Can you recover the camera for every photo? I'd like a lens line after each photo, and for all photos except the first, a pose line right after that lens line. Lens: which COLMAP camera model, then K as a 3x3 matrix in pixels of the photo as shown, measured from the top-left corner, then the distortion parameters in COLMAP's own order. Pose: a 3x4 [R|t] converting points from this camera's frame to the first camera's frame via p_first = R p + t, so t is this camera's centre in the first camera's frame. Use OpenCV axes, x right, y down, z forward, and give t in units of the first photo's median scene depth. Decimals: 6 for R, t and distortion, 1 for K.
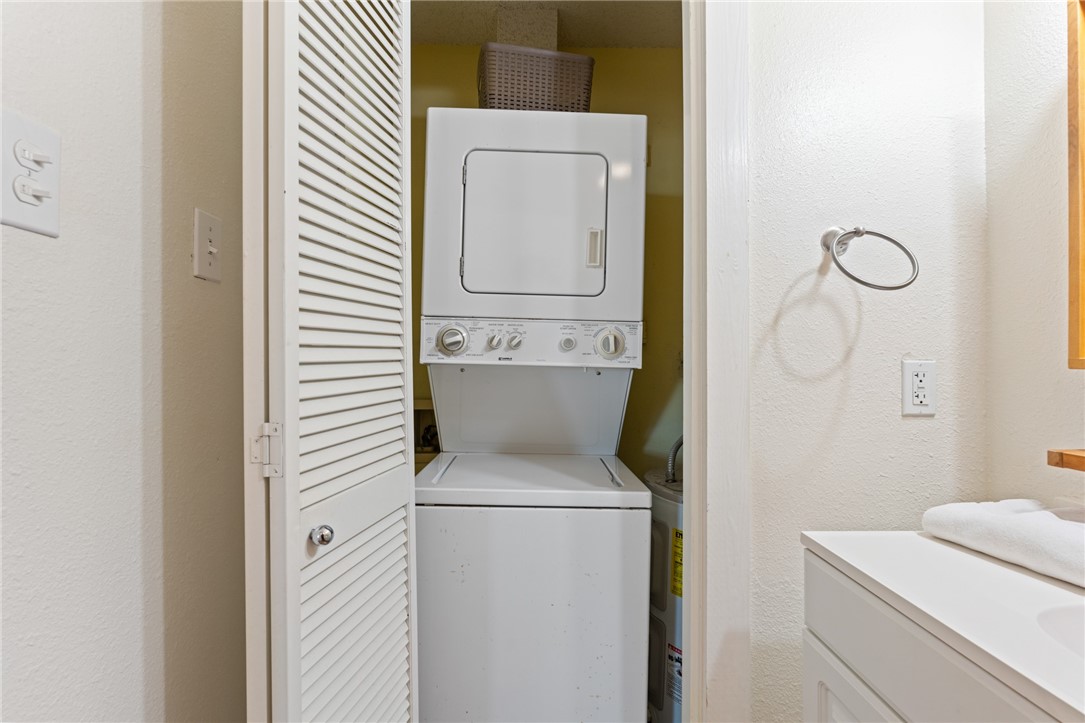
lens RADIAL K [[484.3, 0, 543.9], [0, 484.3, 363.6], [0, 0, 1]] dist [0.001822, 0.000608]
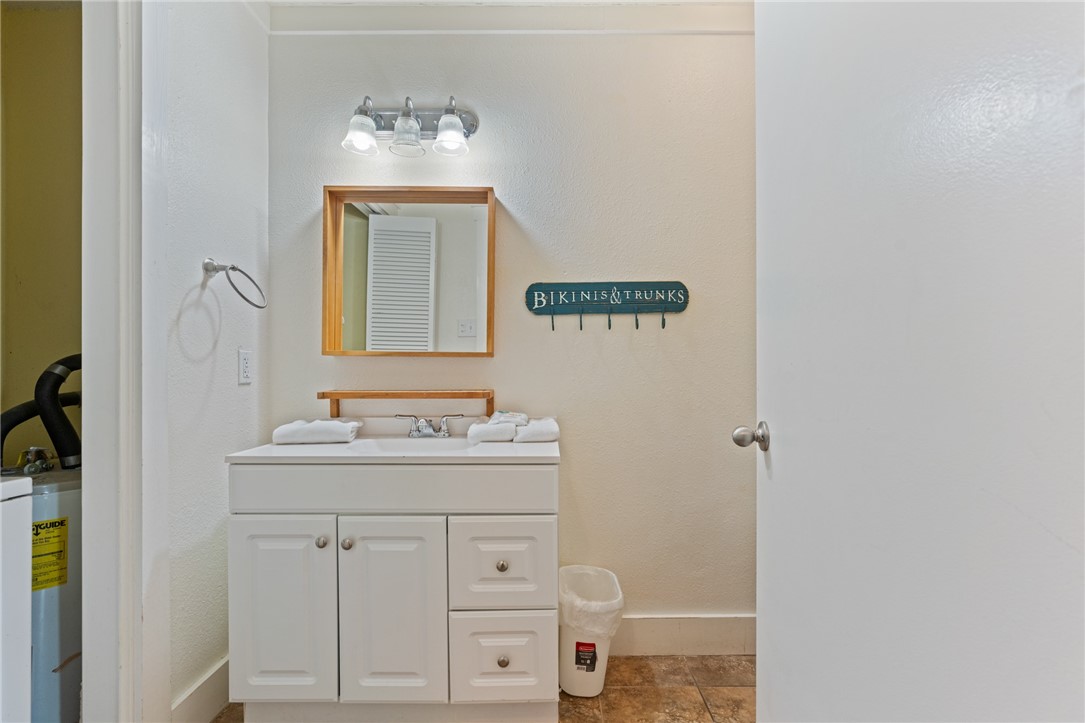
lens RADIAL K [[484.3, 0, 544.9], [0, 484.3, 364.7], [0, 0, 1]] dist [0.001822, 0.000608]
pose [[0.021729, 0.006046, 0.999746, -0.858248], [-0.003715, 0.999975, -0.005967, 0.048095], [-0.999757, -0.003584, 0.021751, -0.058170]]
